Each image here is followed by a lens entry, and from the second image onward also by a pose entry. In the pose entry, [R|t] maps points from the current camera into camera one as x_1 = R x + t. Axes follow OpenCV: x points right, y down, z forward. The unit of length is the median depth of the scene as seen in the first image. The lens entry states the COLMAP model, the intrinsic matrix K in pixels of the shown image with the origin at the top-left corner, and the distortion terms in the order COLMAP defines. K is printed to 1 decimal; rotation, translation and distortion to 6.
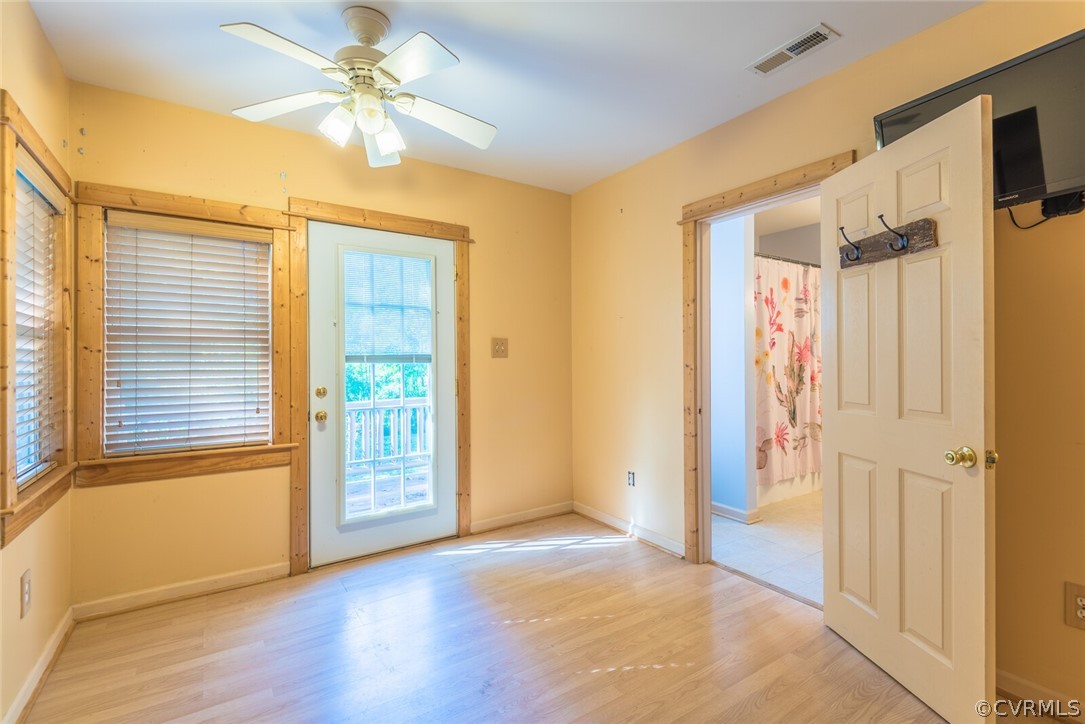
lens RADIAL K [[495.0, 0, 543.9], [0, 495.0, 357.6], [0, 0, 1]] dist [0.014615, -0.007361]
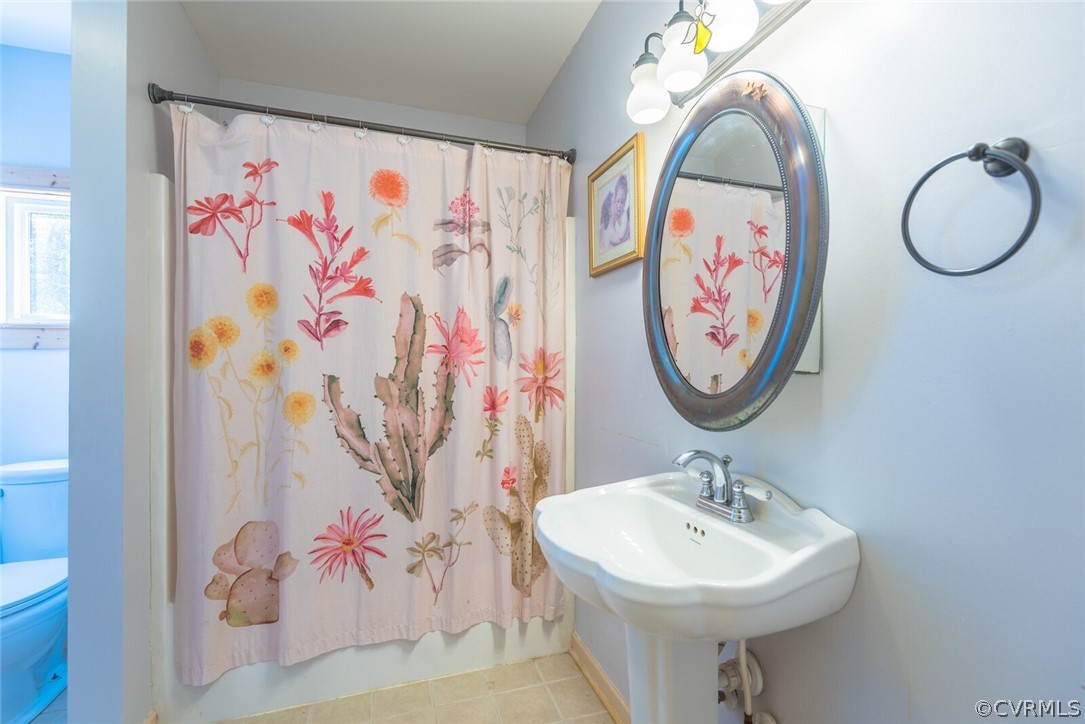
lens RADIAL K [[495.0, 0, 542.8], [0, 495.0, 361.2], [0, 0, 1]] dist [0.014615, -0.007361]
pose [[0.966687, 0.001904, -0.255953, 0.735475], [-0.002289, 0.999997, -0.001205, 0.003955], [0.255950, 0.001751, 0.966688, 0.626472]]
